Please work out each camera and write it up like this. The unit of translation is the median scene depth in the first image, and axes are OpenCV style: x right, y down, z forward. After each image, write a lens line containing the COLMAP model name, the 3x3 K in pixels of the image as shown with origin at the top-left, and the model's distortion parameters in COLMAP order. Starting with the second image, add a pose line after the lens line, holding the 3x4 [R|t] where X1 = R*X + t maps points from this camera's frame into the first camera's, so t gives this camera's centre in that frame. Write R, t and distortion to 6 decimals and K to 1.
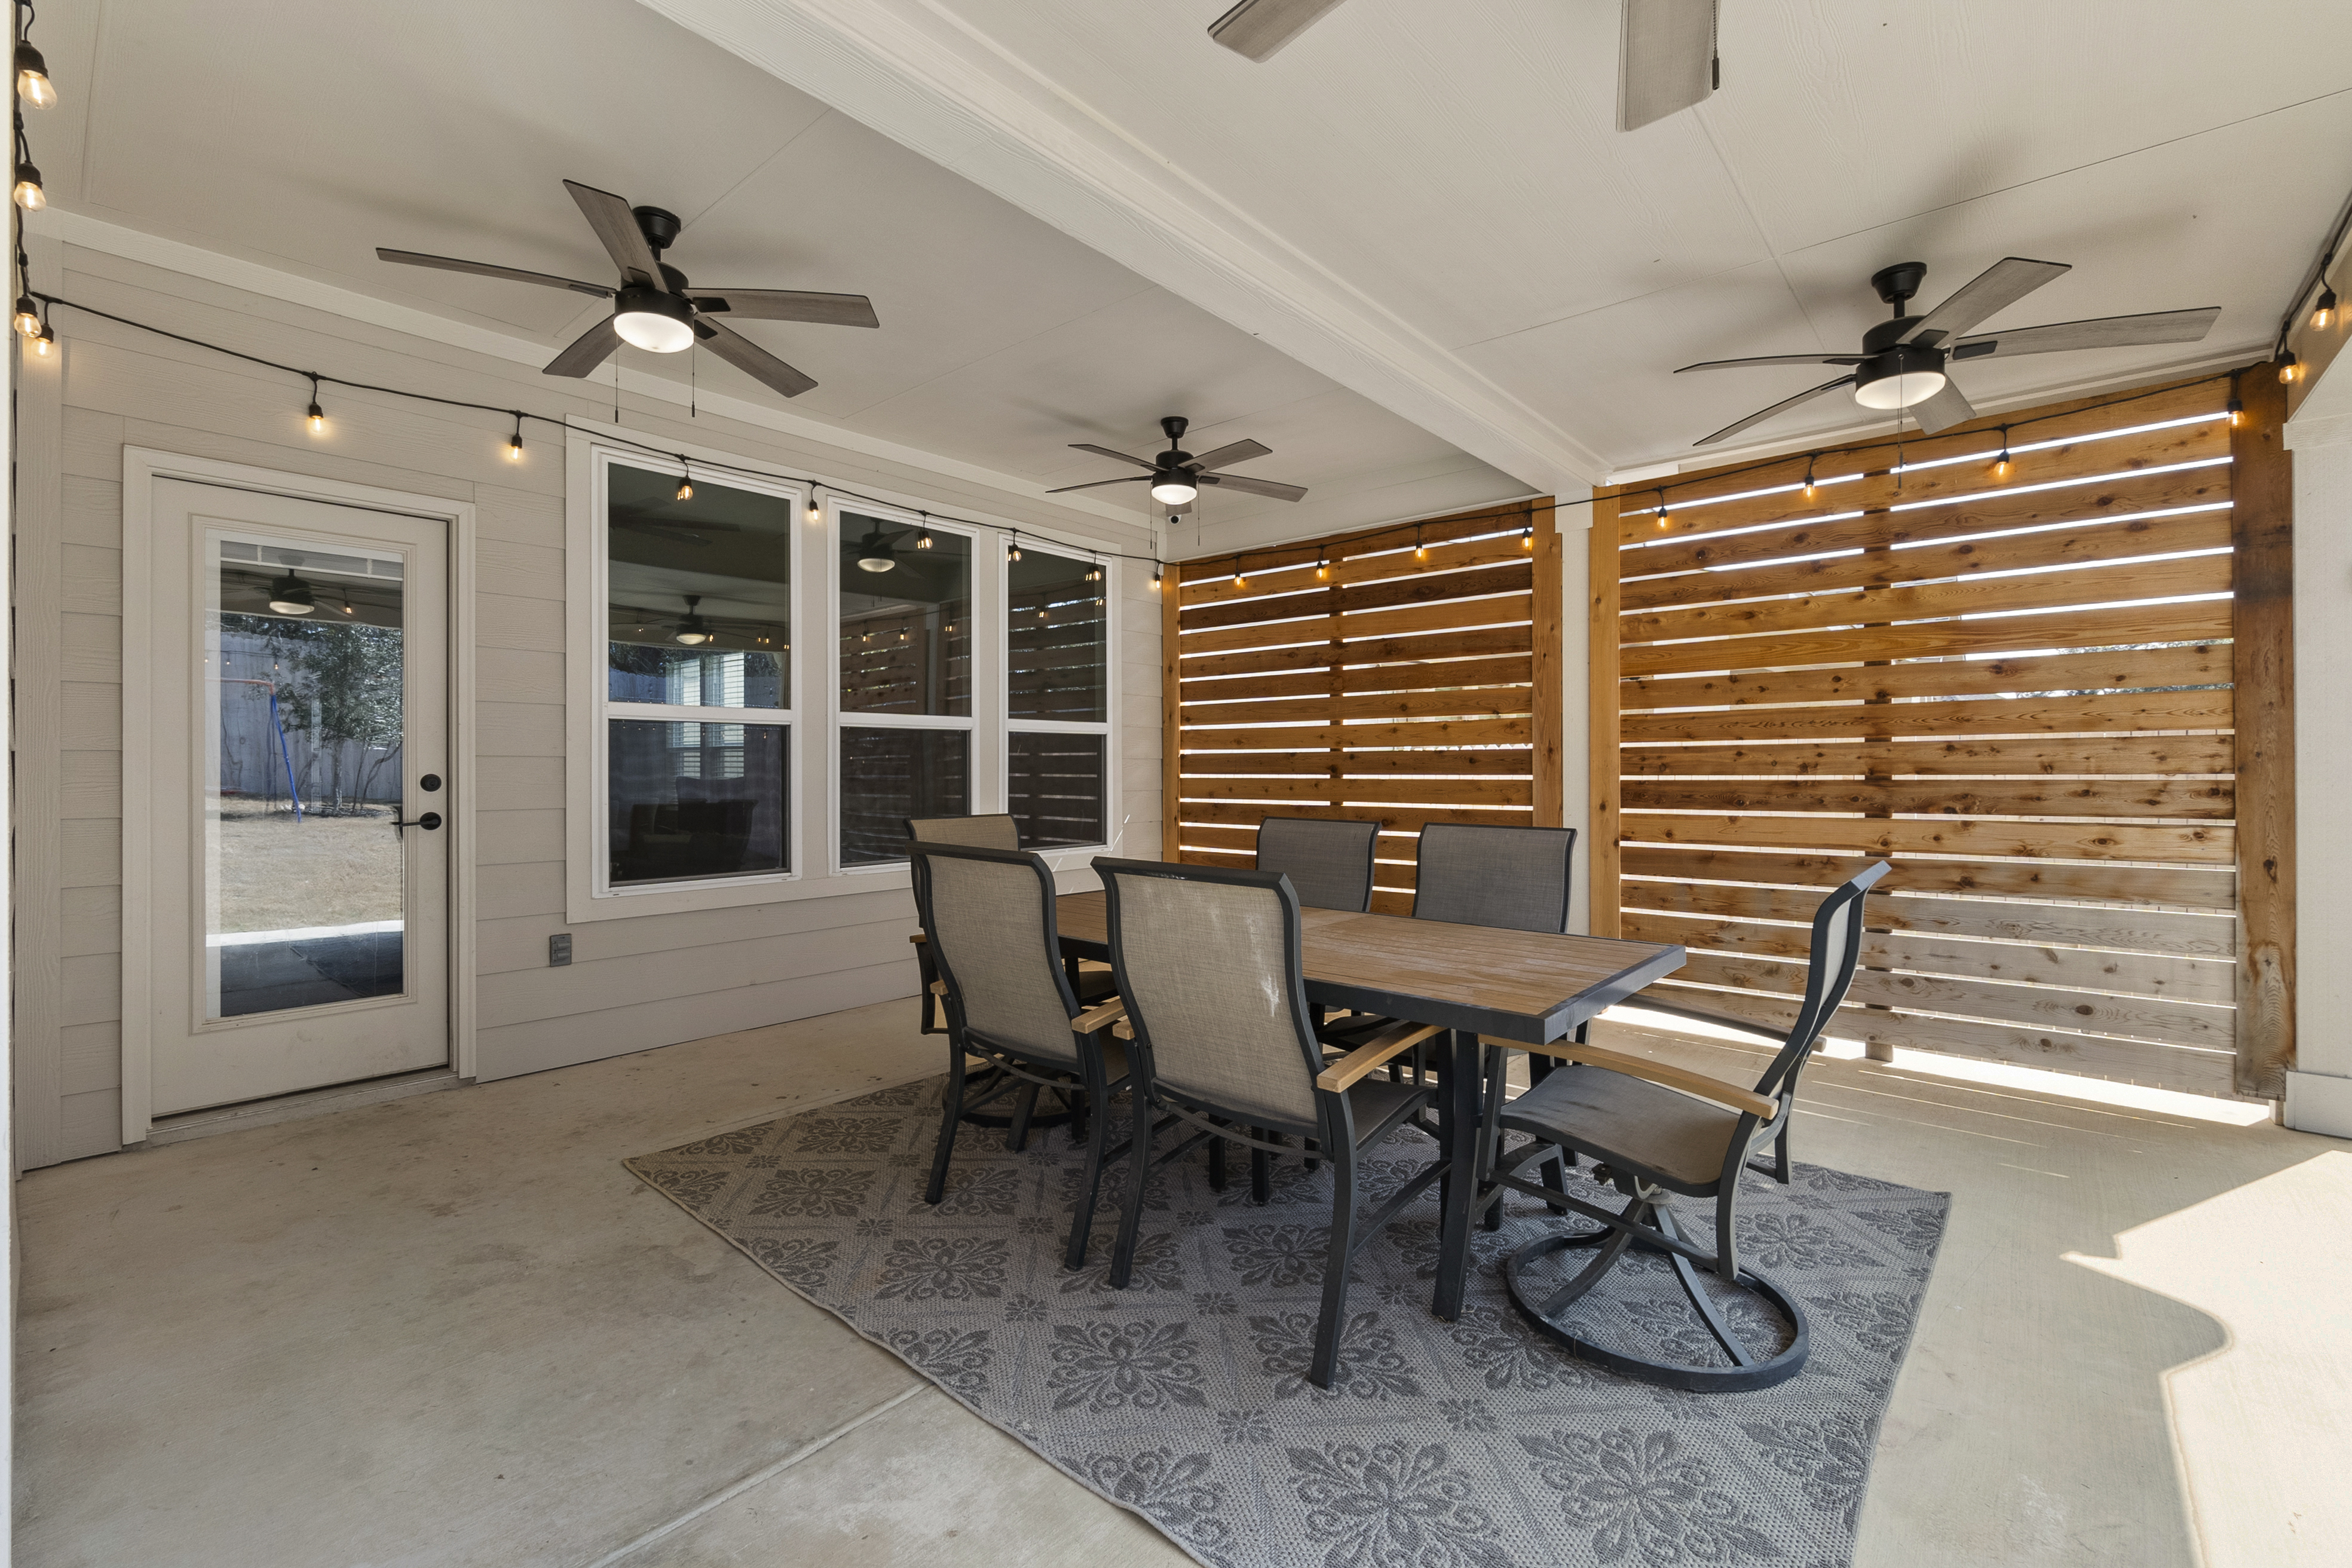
lens RADIAL K [[1006.2, 0, 1166.5], [0, 1006.2, 766.6], [0, 0, 1]] dist [-0.006983, -0.000087]
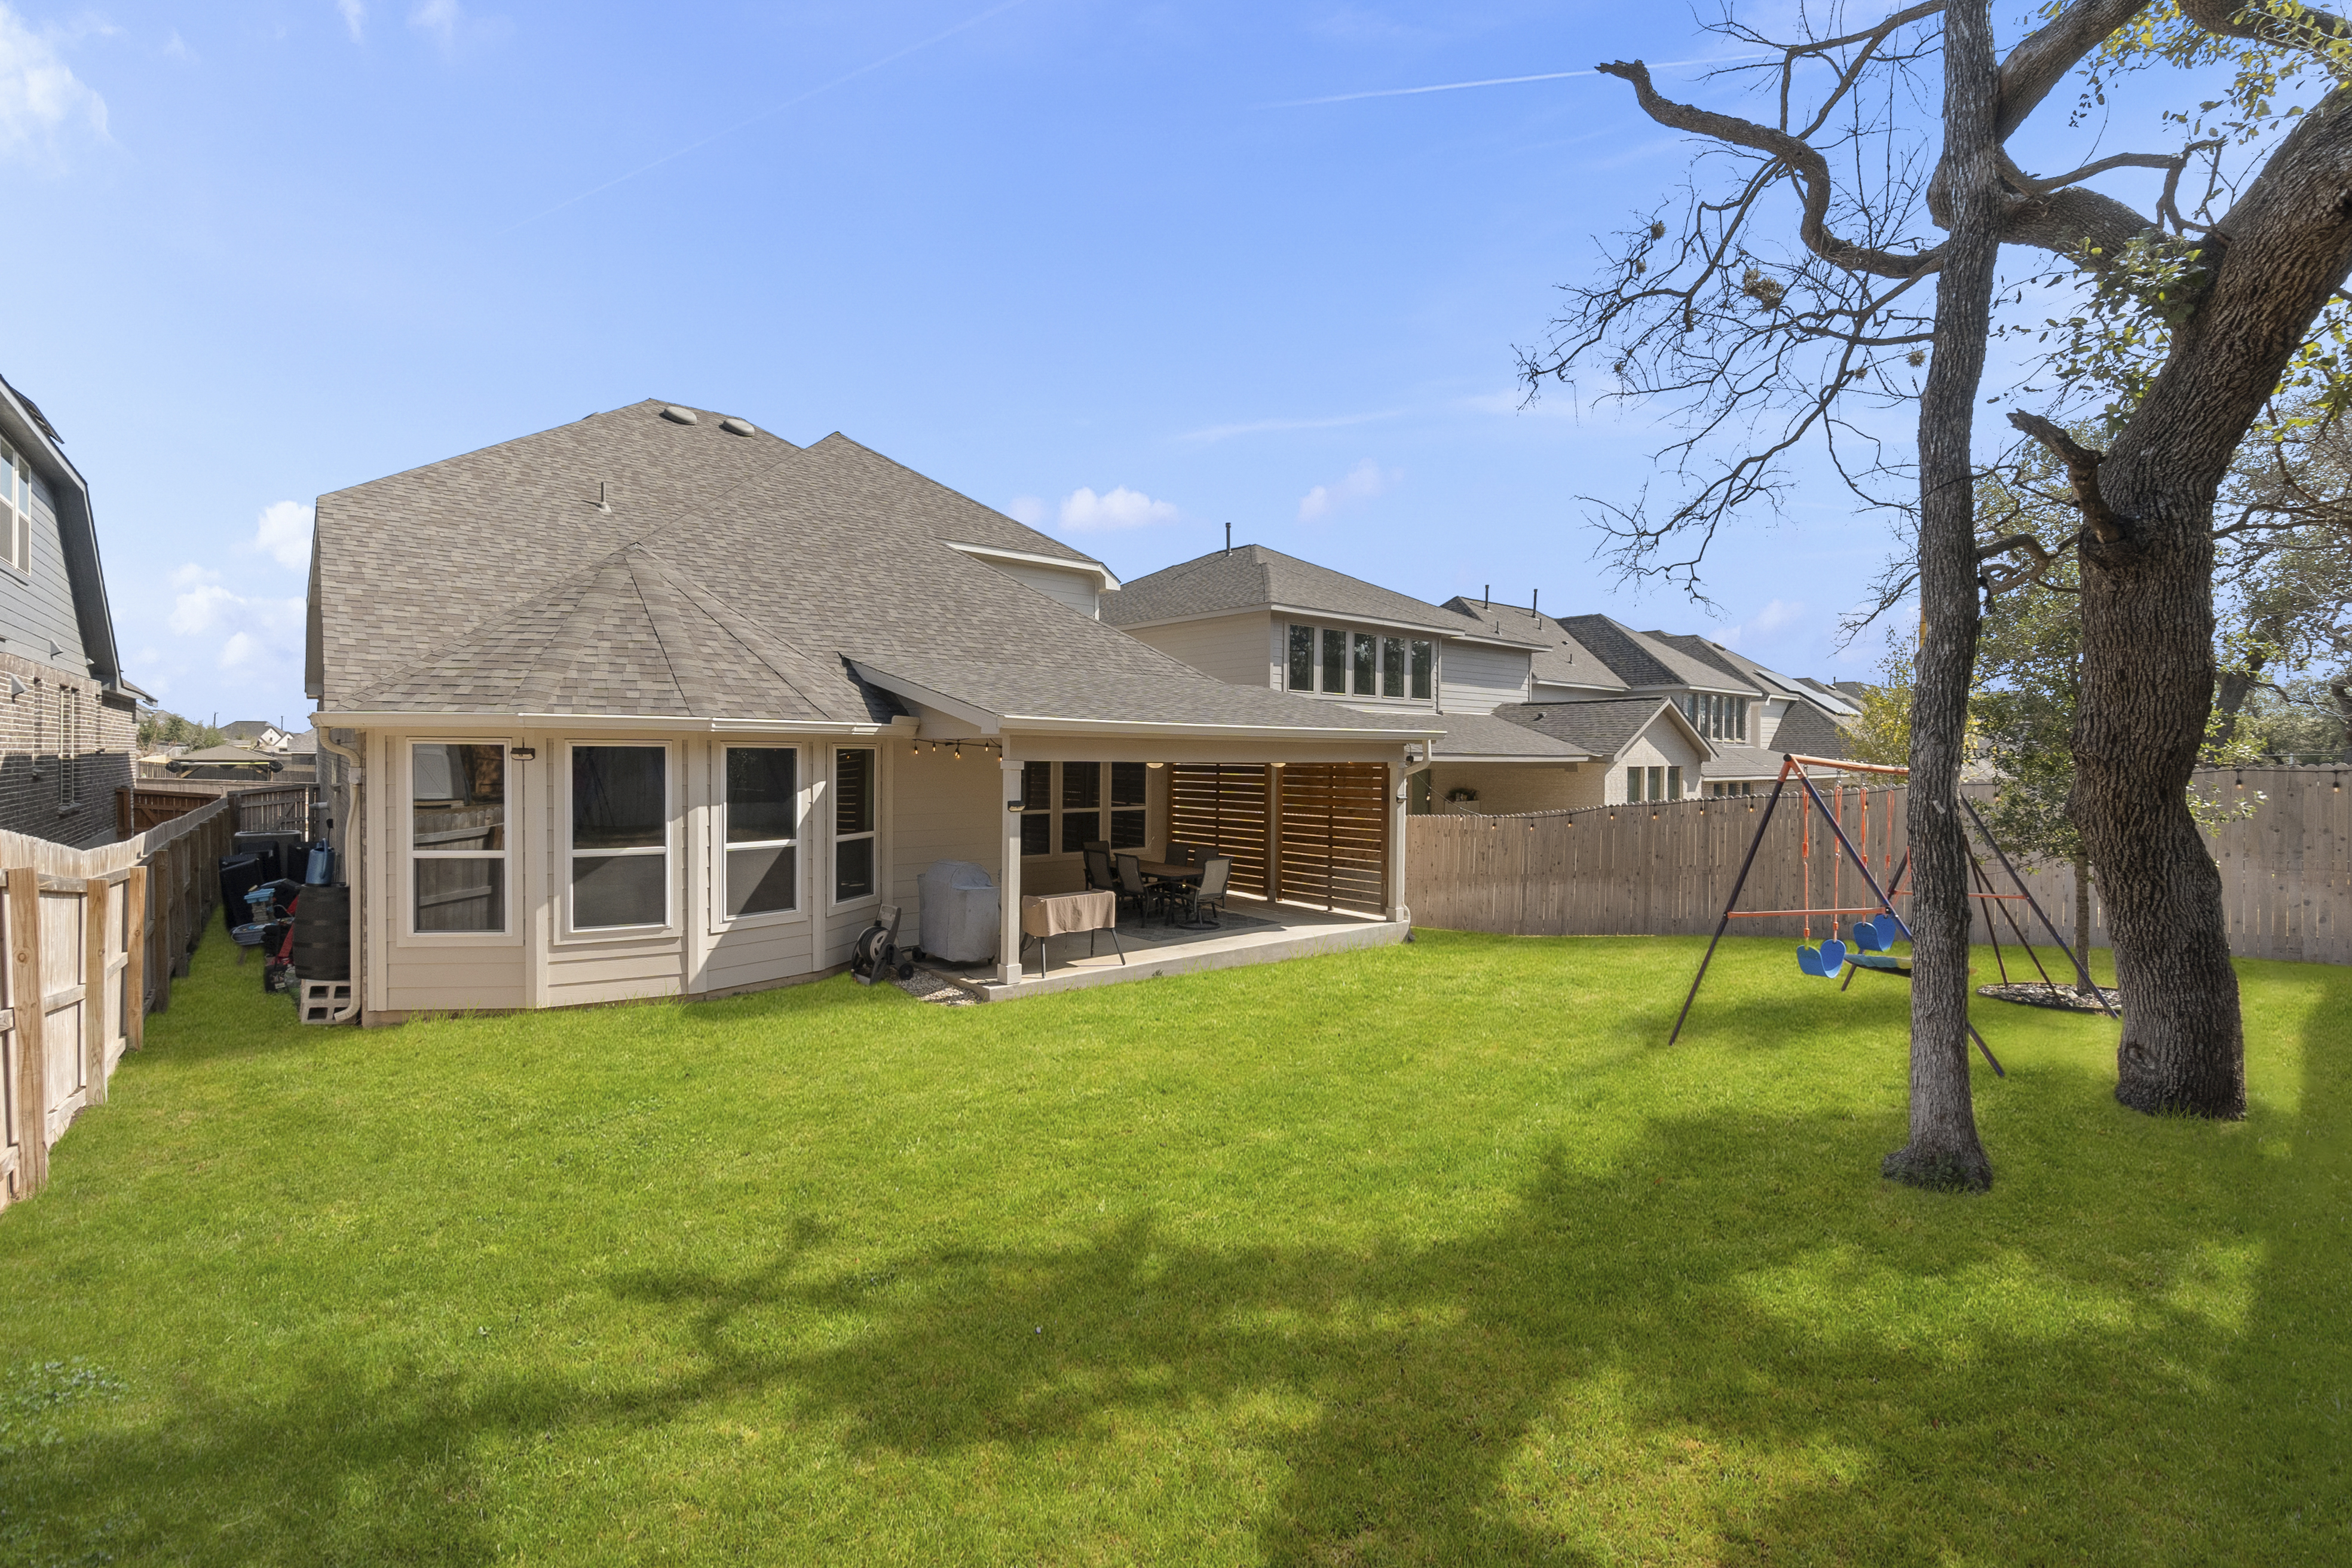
lens RADIAL K [[1006.2, 0, 1166.5], [0, 1006.2, 766.6], [0, 0, 1]] dist [-0.006983, -0.000087]
pose [[0.989860, 0.011119, -0.141609, 0.548012], [-0.009682, 0.999894, 0.010833, -0.251495], [0.141715, -0.009352, 0.989863, -2.489671]]
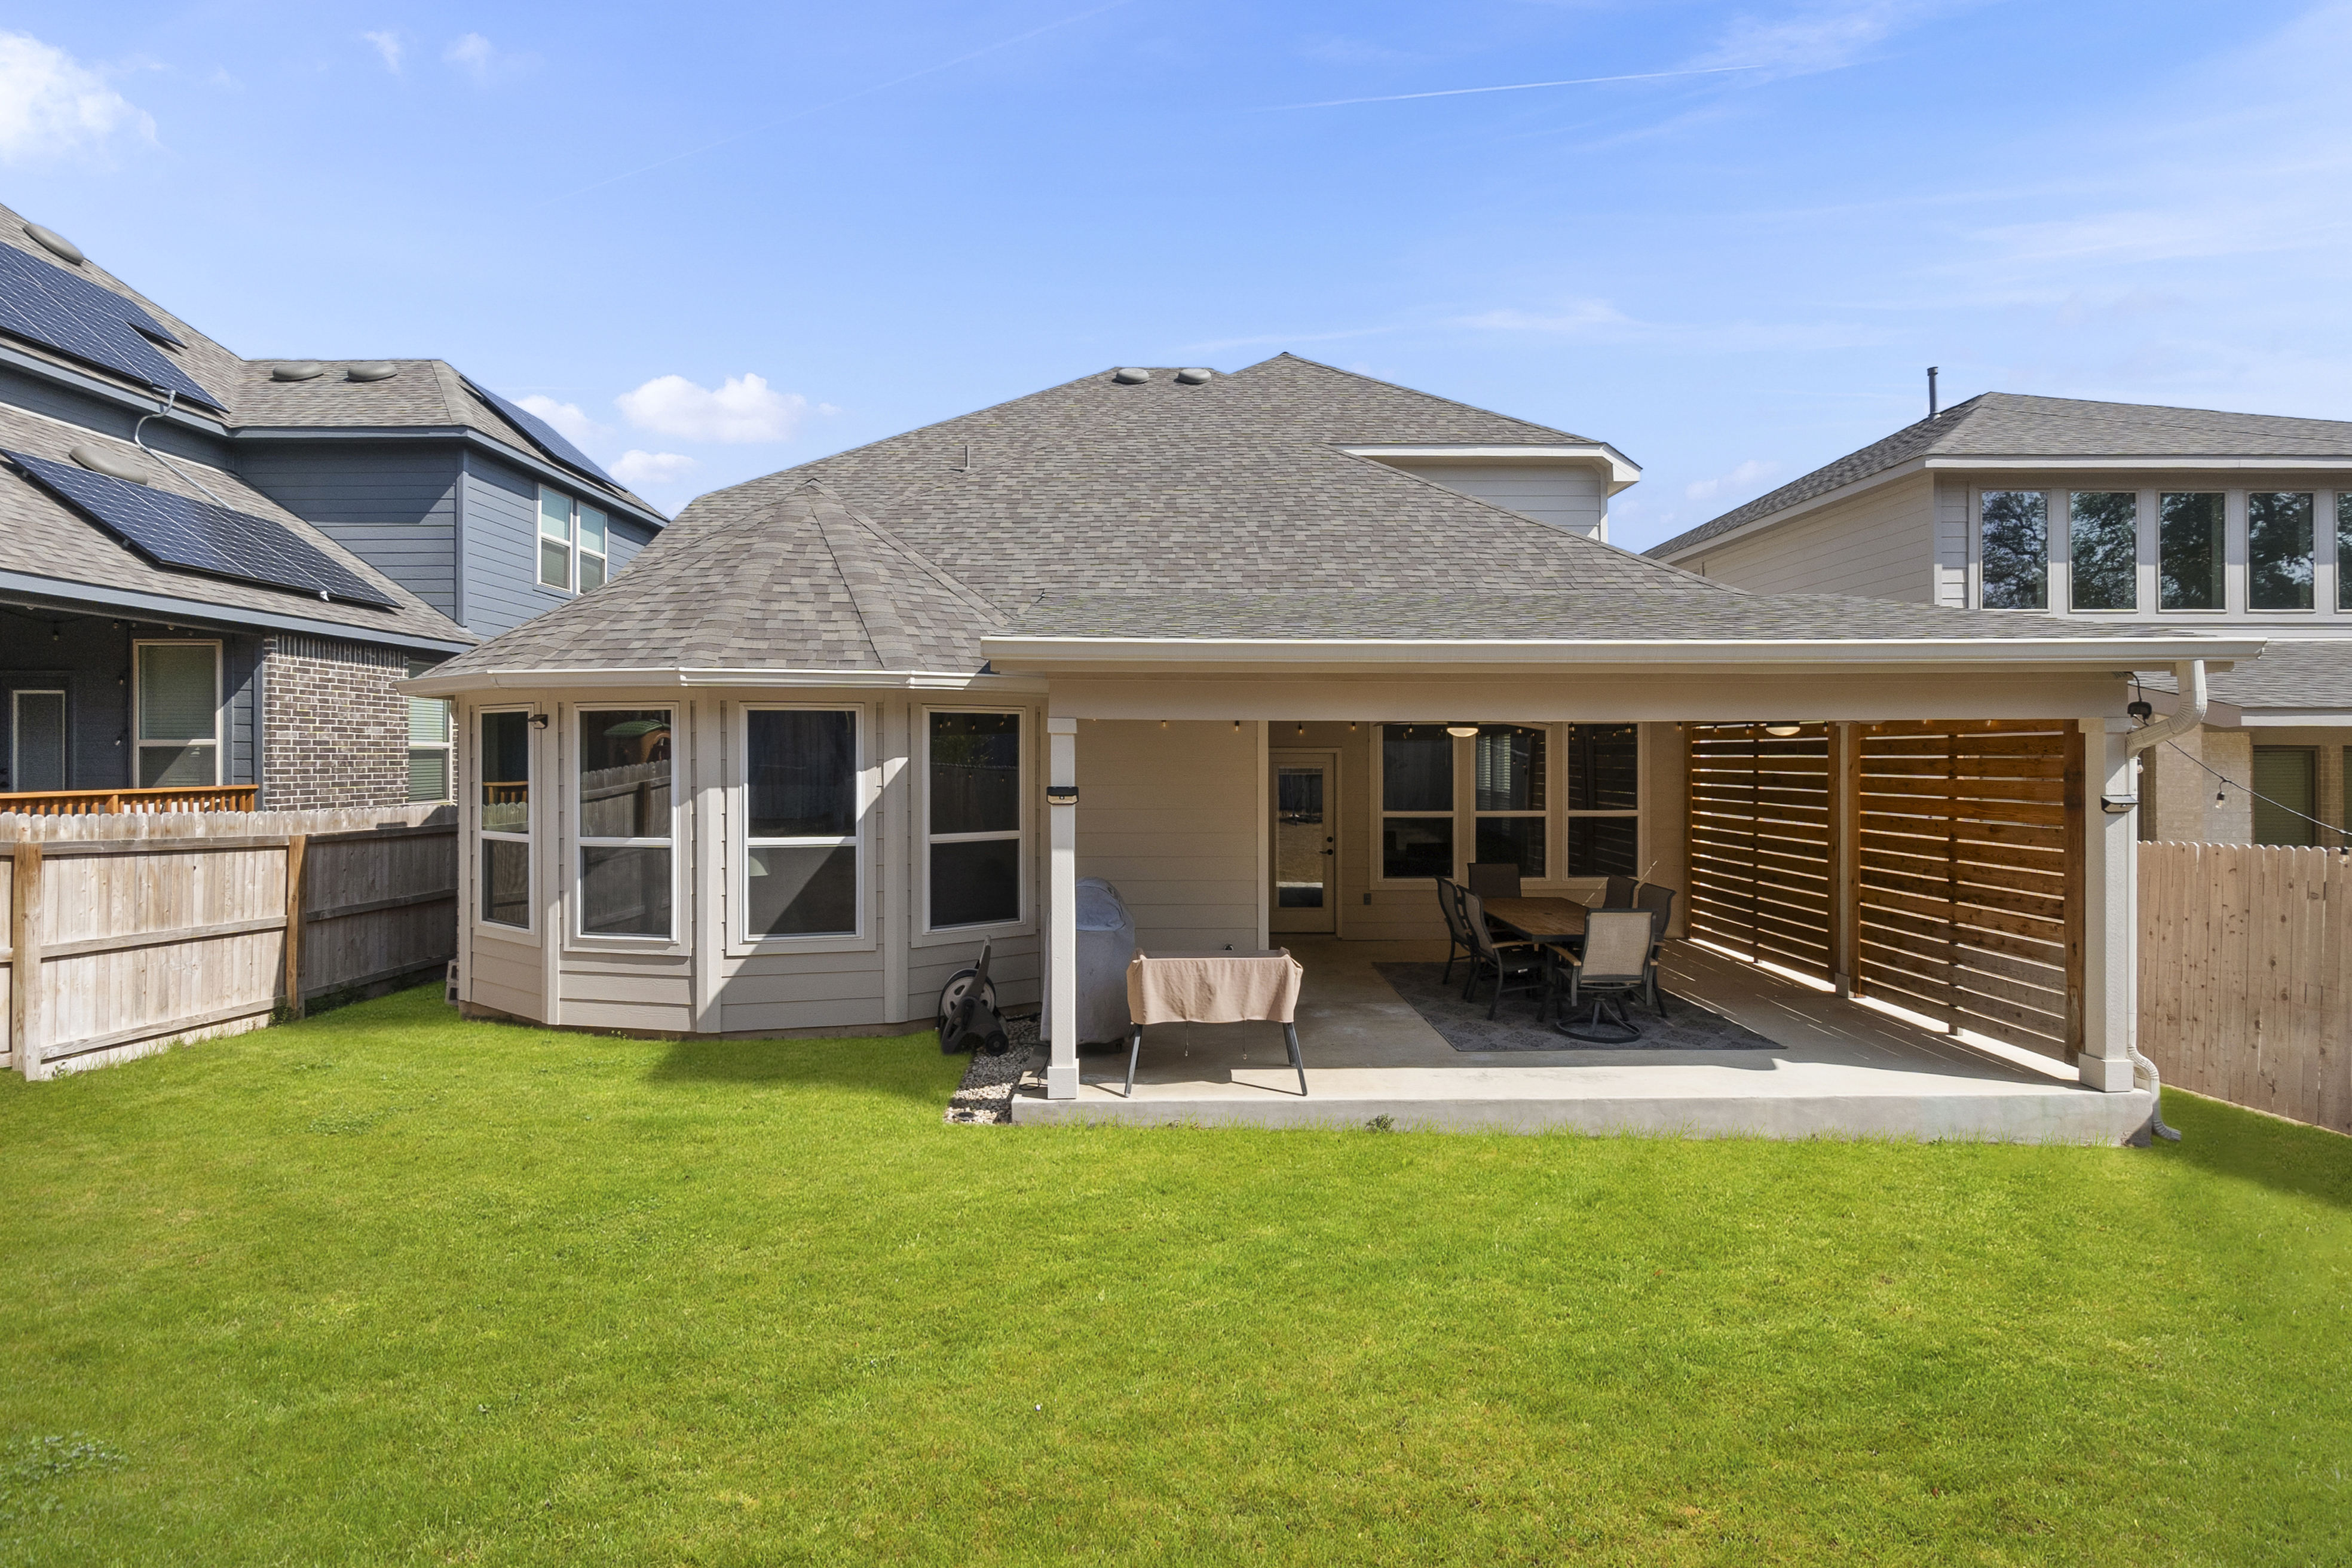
lens RADIAL K [[1022.1, 0, 1174.8], [0, 1022.1, 762.4], [0, 0, 1]] dist [-0.007371, 0.000225]
pose [[0.673585, 0.006072, -0.739085, 0.975287], [0.000008, 0.999966, 0.008223, -0.191168], [0.739110, -0.005545, 0.673562, -1.128826]]
